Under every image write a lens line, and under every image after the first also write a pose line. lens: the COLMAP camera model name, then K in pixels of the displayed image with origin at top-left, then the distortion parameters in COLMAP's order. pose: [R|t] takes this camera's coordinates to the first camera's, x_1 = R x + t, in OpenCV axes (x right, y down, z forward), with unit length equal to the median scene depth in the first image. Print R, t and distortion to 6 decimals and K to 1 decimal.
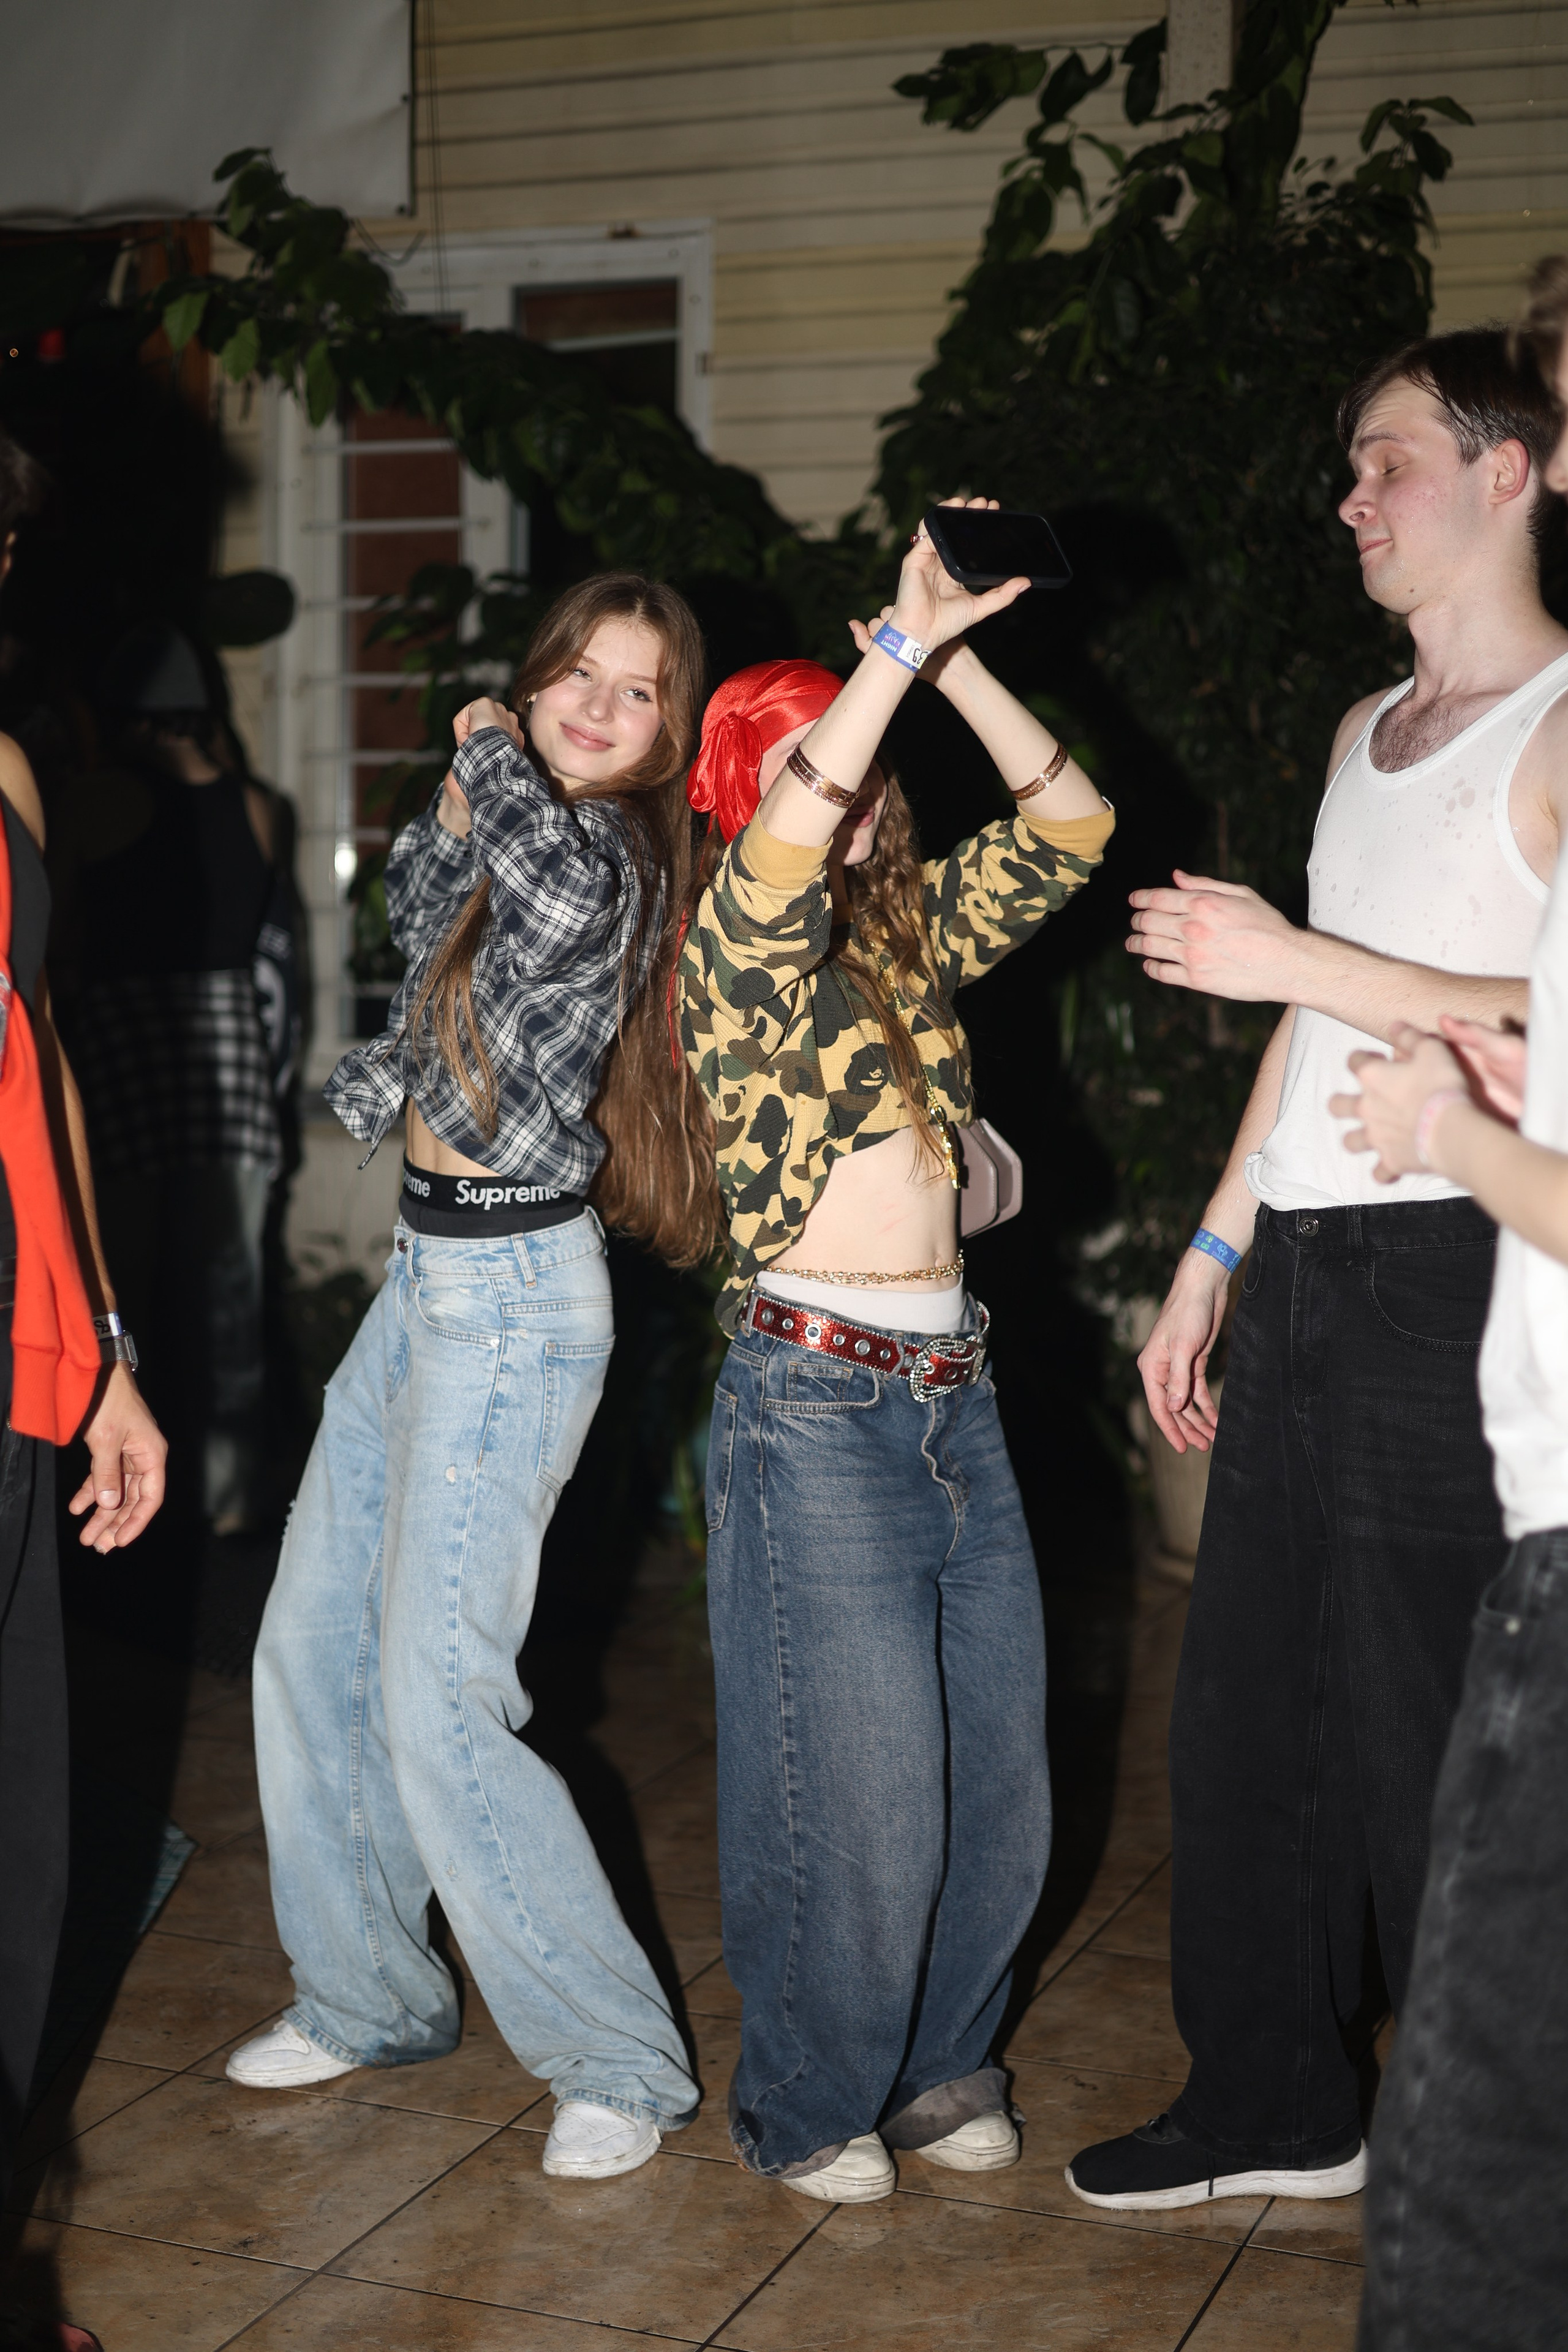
lens RADIAL K [[3313.7, 0, 784.0], [0, 3313.7, 1176.0], [0, 0, 1]] dist [0.031368, -0.212036]
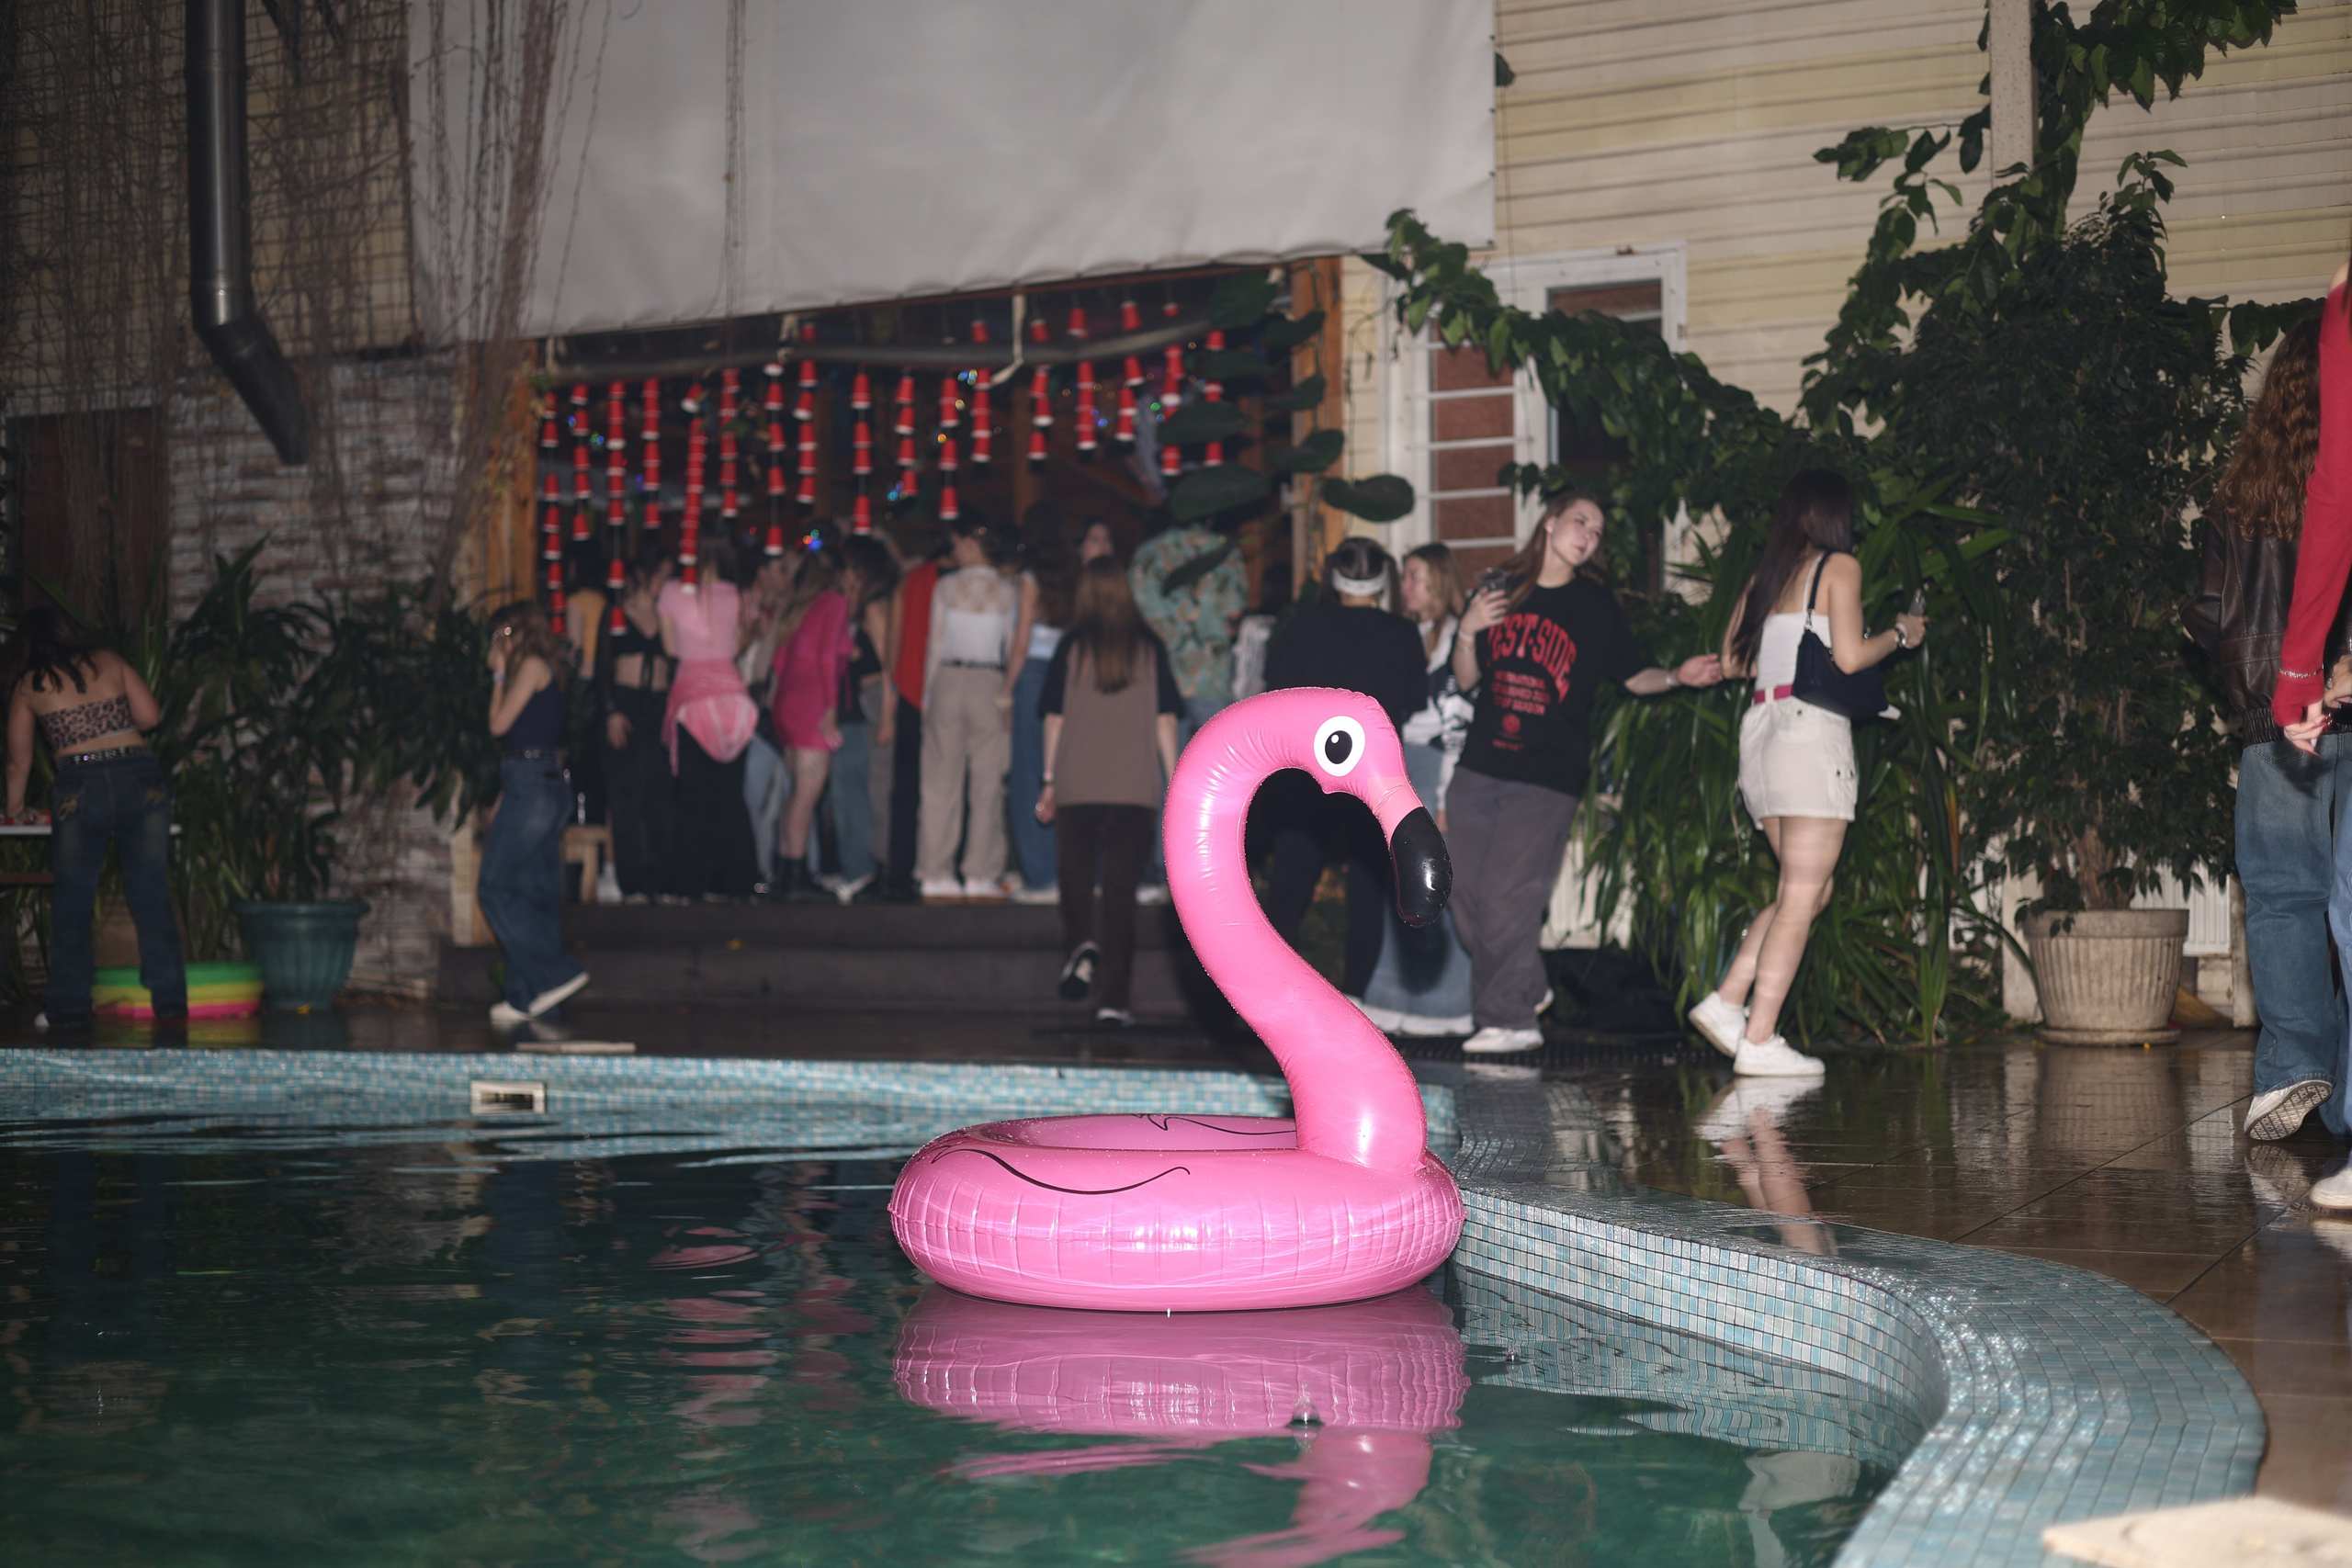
lens RADIAL K [[3313.4, 0, 1176.9], [0, 3313.4, 777.5], [0, 0, 1]] dist [0.031368, -0.212036]
pose [[0.997054, -0.026922, -0.071829, -0.164231], [0.018081, 0.992487, -0.121003, 0.156047], [0.074548, 0.119348, 0.990050, -0.566291]]
